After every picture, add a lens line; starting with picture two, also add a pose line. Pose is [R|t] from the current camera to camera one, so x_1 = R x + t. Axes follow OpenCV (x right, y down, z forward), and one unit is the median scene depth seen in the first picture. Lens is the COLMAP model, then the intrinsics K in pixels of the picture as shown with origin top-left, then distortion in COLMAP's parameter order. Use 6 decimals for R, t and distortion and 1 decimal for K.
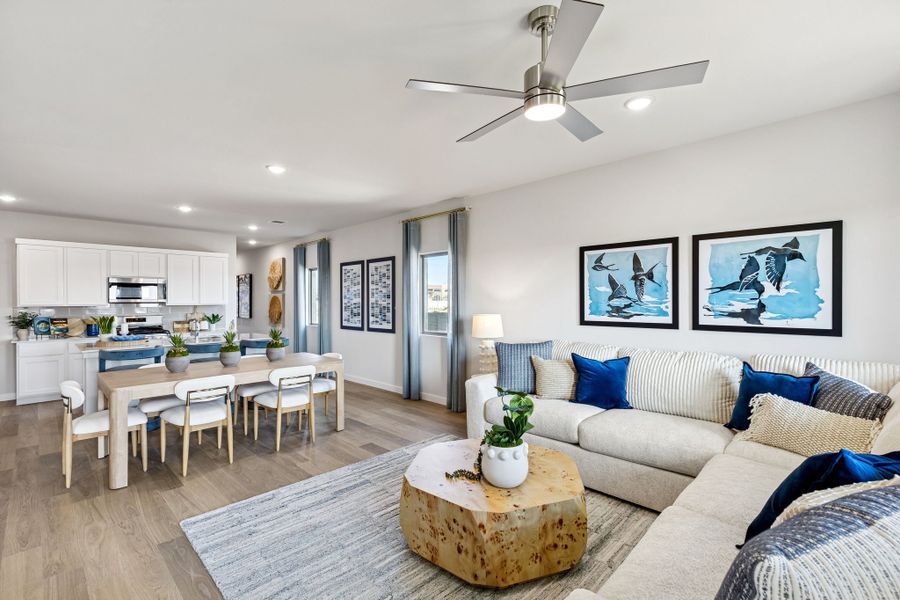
lens RADIAL K [[403.5, 0, 446.5], [0, 403.5, 302.8], [0, 0, 1]] dist [0.002775, -0.000207]
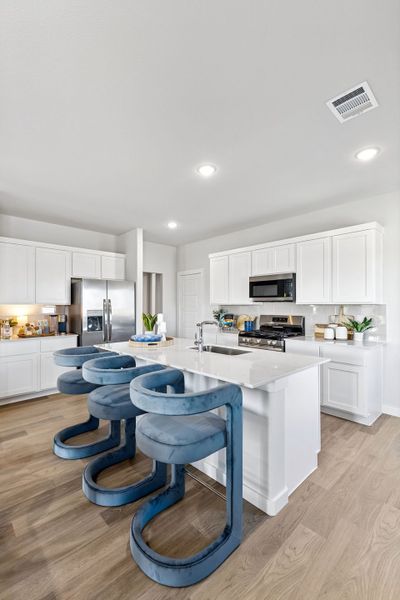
lens RADIAL K [[269.0, 0, 201.5], [0, 269.0, 303.9], [0, 0, 1]] dist [0.002775, -0.000207]
pose [[-0.033073, -0.002873, -0.999449, -0.185797], [-0.003295, 0.999991, -0.002766, 0.010702], [0.999448, 0.003201, -0.033082, 1.153926]]
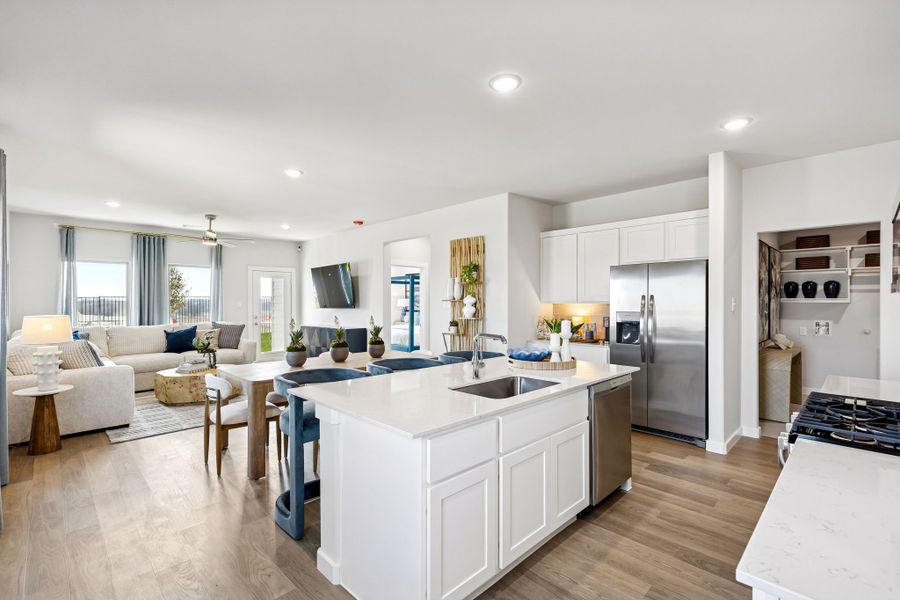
lens RADIAL K [[403.5, 0, 446.5], [0, 403.5, 302.8], [0, 0, 1]] dist [0.002775, -0.000207]
pose [[-0.999836, 0.006781, 0.016788, -0.675407], [0.006925, 0.999939, 0.008585, 0.000230], [-0.016729, 0.008700, -0.999822, 1.651818]]
